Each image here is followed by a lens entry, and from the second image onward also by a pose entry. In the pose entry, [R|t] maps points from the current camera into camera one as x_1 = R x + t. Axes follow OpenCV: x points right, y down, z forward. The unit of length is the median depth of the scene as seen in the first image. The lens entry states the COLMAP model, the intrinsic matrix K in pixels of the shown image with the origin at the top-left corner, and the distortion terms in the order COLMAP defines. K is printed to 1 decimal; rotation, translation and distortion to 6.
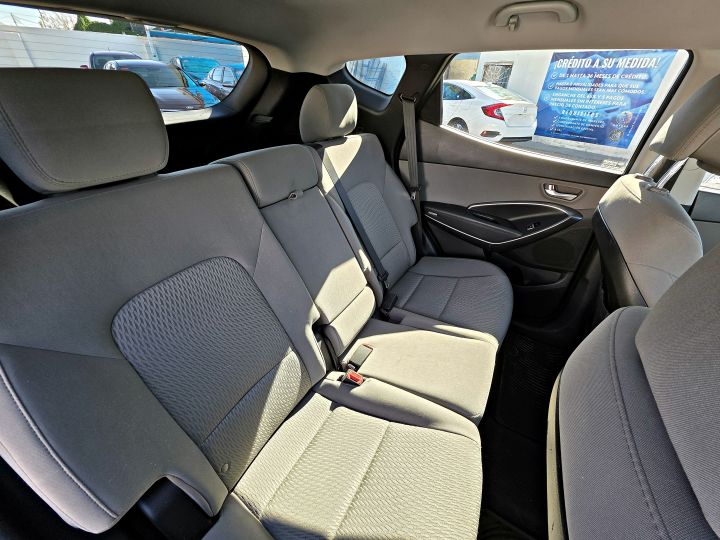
lens RADIAL K [[284.9, 0, 360.7], [0, 284.9, 267.2], [0, 0, 1]] dist [0.000019, 0.000097]
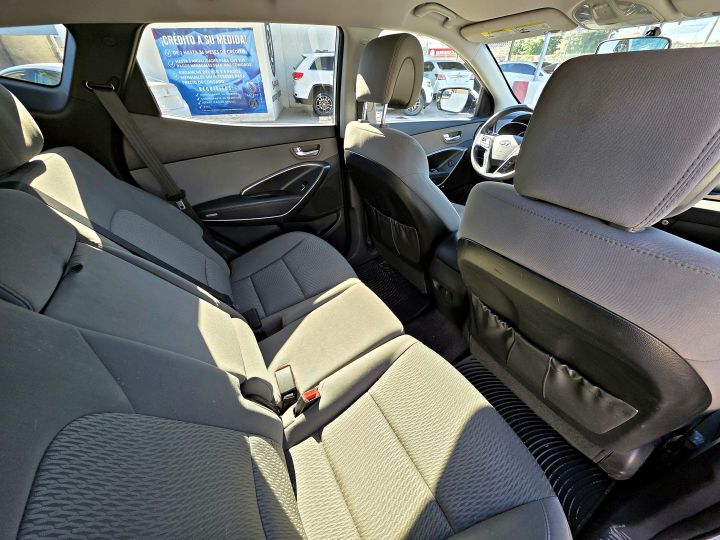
lens RADIAL K [[286.1, 0, 362.7], [0, 286.1, 265.6], [0, 0, 1]] dist [-0.001161, -0.000176]
pose [[0.508058, -0.534723, 0.675240, -0.211550], [0.502854, 0.820625, 0.271501, -0.073793], [-0.699296, 0.201609, 0.685812, 0.116166]]
